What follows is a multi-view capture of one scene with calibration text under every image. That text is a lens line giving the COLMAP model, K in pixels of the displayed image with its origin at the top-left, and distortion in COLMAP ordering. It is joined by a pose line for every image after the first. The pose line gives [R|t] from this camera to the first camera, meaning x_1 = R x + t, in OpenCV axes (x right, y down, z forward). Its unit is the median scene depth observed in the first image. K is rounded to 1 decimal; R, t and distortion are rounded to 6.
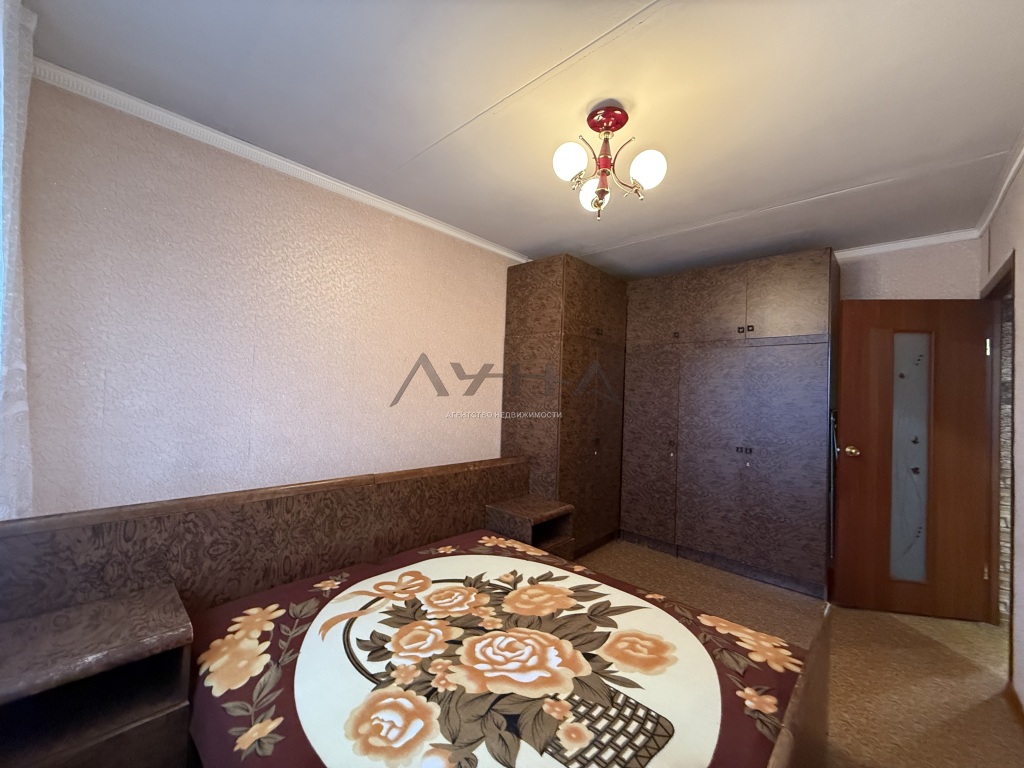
lens RADIAL K [[407.2, 0, 508.6], [0, 407.2, 384.7], [0, 0, 1]] dist [-0.000089, -0.000600]
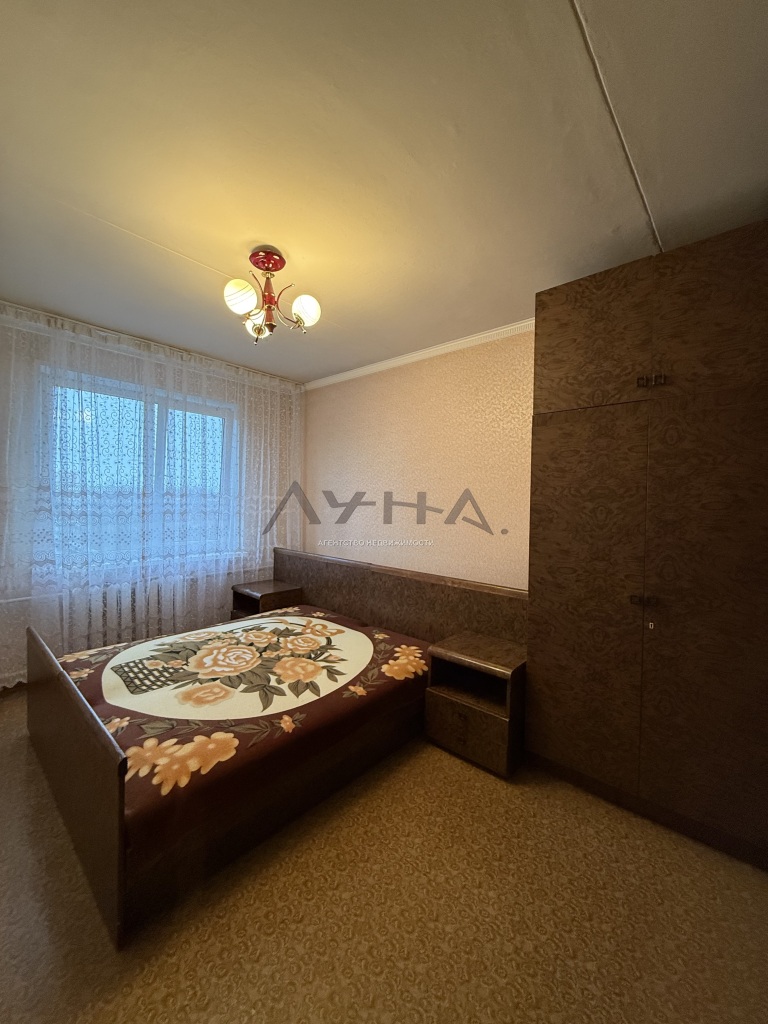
lens RADIAL K [[407.2, 0, 385.6], [0, 407.2, 509.7], [0, 0, 1]] dist [-0.000089, -0.000600]
pose [[0.023849, -0.012721, -0.999635, 1.409997], [-0.002388, 0.999915, -0.012781, 0.065609], [0.999713, 0.002692, 0.023817, 1.324329]]
